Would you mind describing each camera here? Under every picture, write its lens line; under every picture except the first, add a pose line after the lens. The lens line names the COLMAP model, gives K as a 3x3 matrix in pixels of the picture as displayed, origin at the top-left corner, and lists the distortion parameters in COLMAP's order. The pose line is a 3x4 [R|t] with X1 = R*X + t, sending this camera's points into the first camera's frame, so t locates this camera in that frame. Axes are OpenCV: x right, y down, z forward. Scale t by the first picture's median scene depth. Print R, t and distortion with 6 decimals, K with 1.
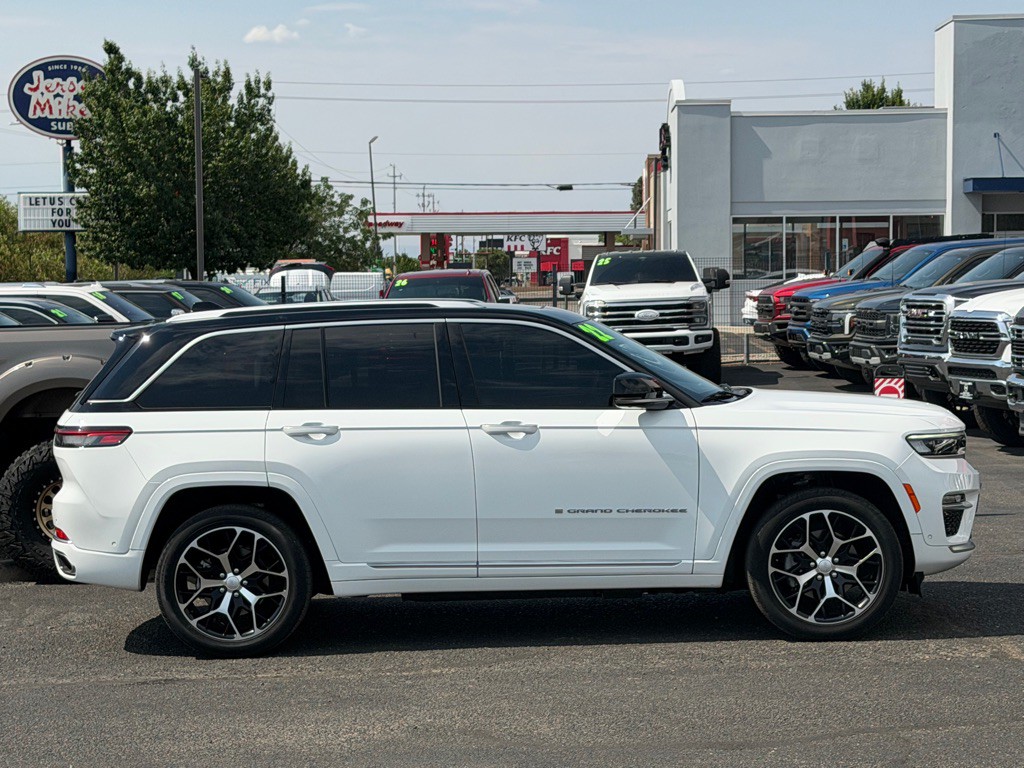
lens RADIAL K [[2274.8, 0, 517.2], [0, 2274.8, 414.9], [0, 0, 1]] dist [0.109739, 0.359026]
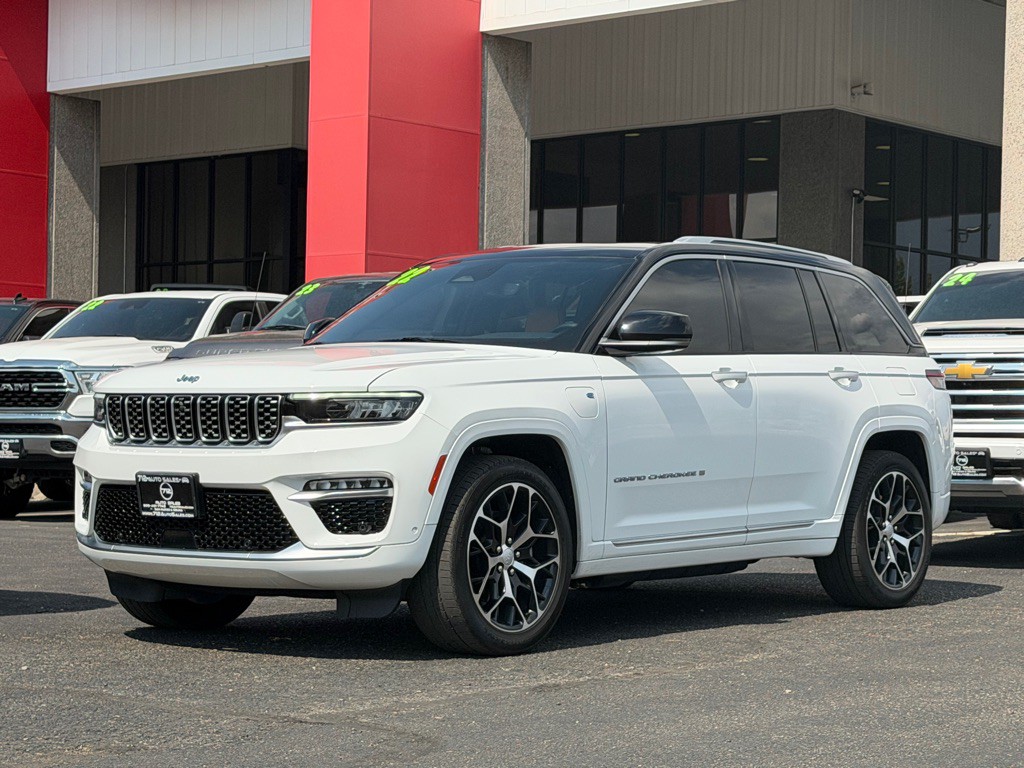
lens RADIAL K [[2273.8, 0, 511.9], [0, 2273.8, 410.4], [0, 0, 1]] dist [0.117555, 0.293262]
pose [[0.640125, 0.035826, 0.767435, -0.142817], [0.025151, 0.997400, -0.067540, 0.015586], [-0.767859, 0.062536, 0.637559, 0.109774]]
